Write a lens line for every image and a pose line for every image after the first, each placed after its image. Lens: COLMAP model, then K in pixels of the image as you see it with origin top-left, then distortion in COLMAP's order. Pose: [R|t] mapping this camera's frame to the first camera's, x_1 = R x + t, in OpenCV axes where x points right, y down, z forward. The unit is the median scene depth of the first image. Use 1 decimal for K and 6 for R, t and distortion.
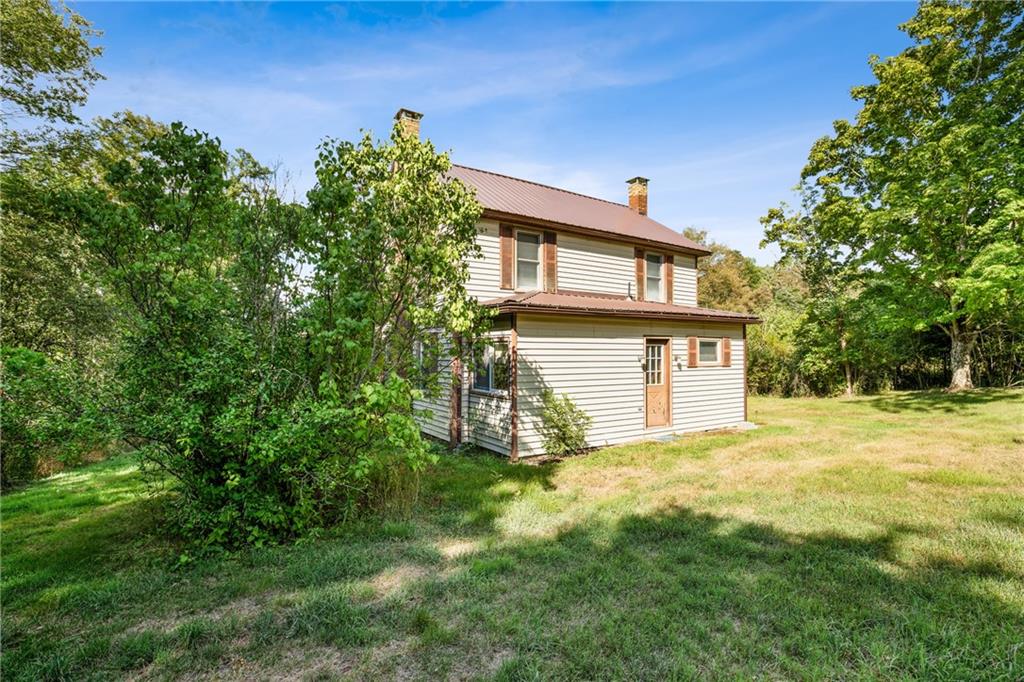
lens RADIAL K [[468.3, 0, 511.8], [0, 468.3, 337.4], [0, 0, 1]] dist [-0.030845, 0.010313]
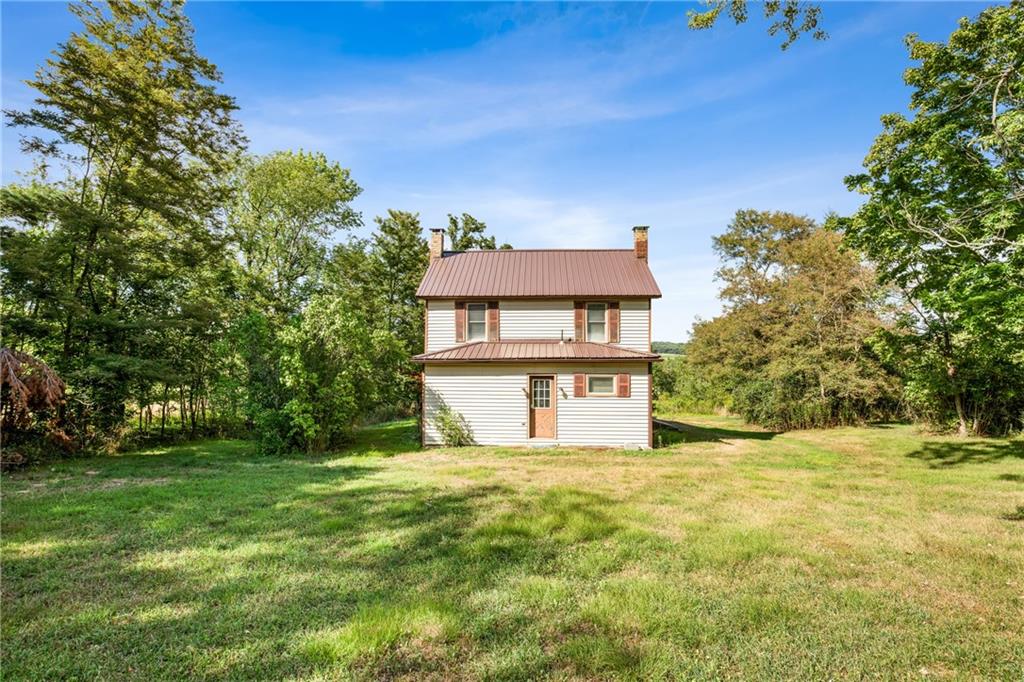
lens RADIAL K [[468.3, 0, 511.8], [0, 468.3, 337.4], [0, 0, 1]] dist [-0.030845, 0.010313]
pose [[0.813395, -0.014444, -0.581532, 1.014278], [0.020854, 0.999773, 0.004336, -0.115581], [0.581338, -0.015654, 0.813512, -0.193645]]
